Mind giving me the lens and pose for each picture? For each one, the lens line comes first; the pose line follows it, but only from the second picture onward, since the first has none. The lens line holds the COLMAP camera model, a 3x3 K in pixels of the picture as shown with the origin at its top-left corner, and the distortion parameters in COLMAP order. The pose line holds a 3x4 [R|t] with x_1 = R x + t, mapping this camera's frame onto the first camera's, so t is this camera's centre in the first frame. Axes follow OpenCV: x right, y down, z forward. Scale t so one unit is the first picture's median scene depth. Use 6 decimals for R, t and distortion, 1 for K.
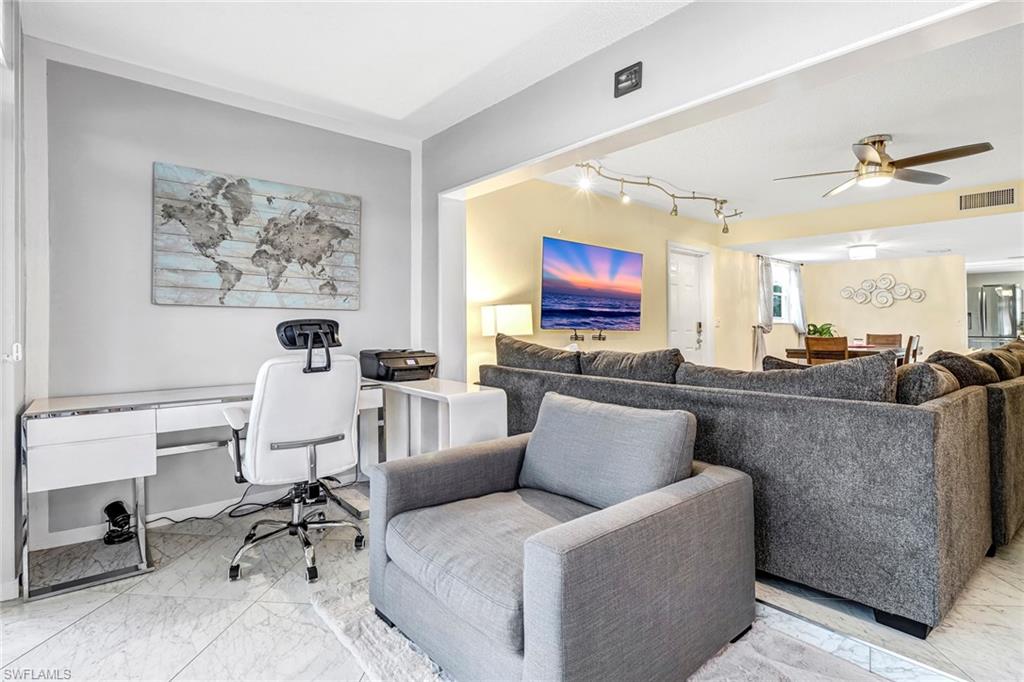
lens RADIAL K [[540.8, 0, 524.5], [0, 540.8, 315.7], [0, 0, 1]] dist [-0.000782, -0.000692]
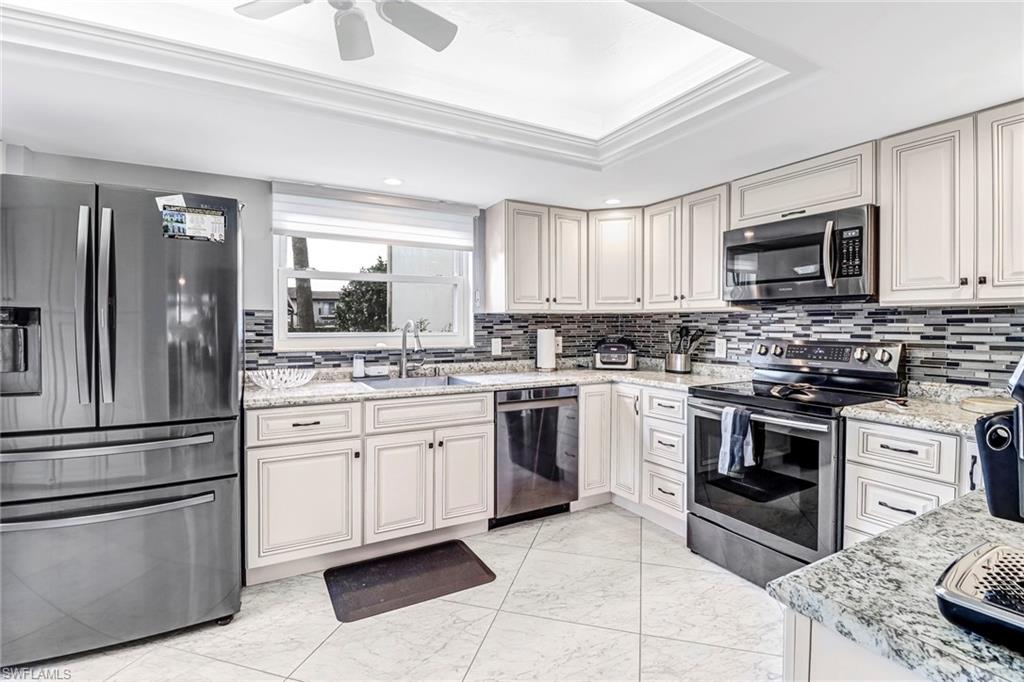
lens RADIAL K [[487.7, 0, 531.7], [0, 487.7, 324.4], [0, 0, 1]] dist [-0.004858, -0.007371]
pose [[0.196367, -0.006677, 0.980508, 0.706883], [-0.014797, 0.999843, 0.009772, -0.004404], [-0.980419, -0.016427, 0.196238, 0.809860]]
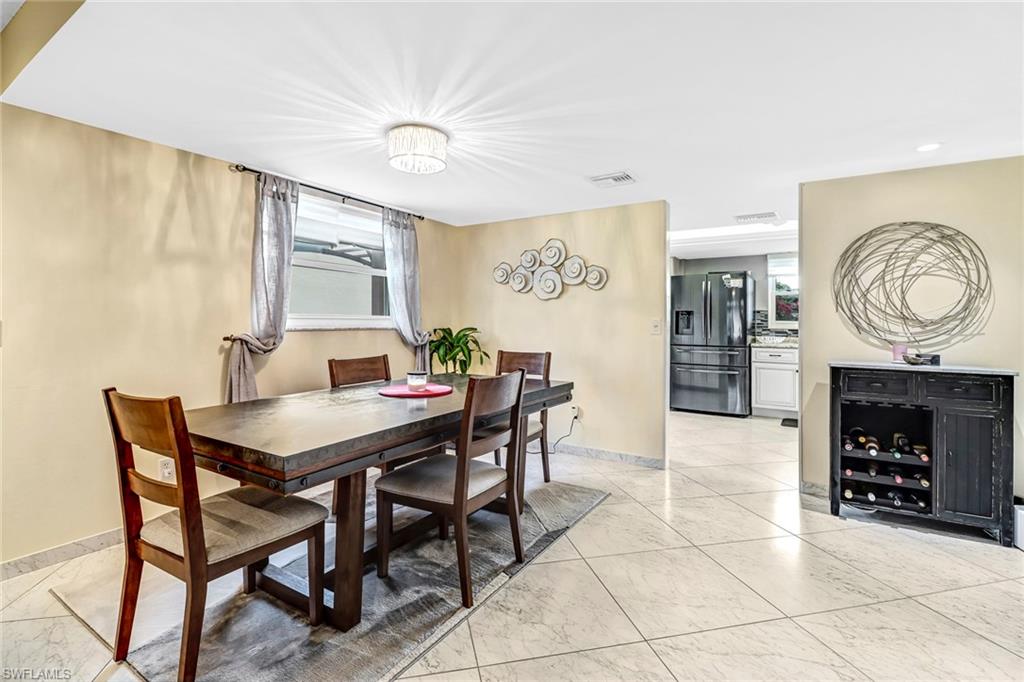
lens RADIAL K [[487.7, 0, 489.8], [0, 487.7, 320.3], [0, 0, 1]] dist [-0.004858, -0.007371]
pose [[0.967281, 0.001557, 0.253702, 0.421150], [-0.004216, 0.999942, 0.009939, 0.000882], [-0.253672, -0.010683, 0.967231, 0.467042]]
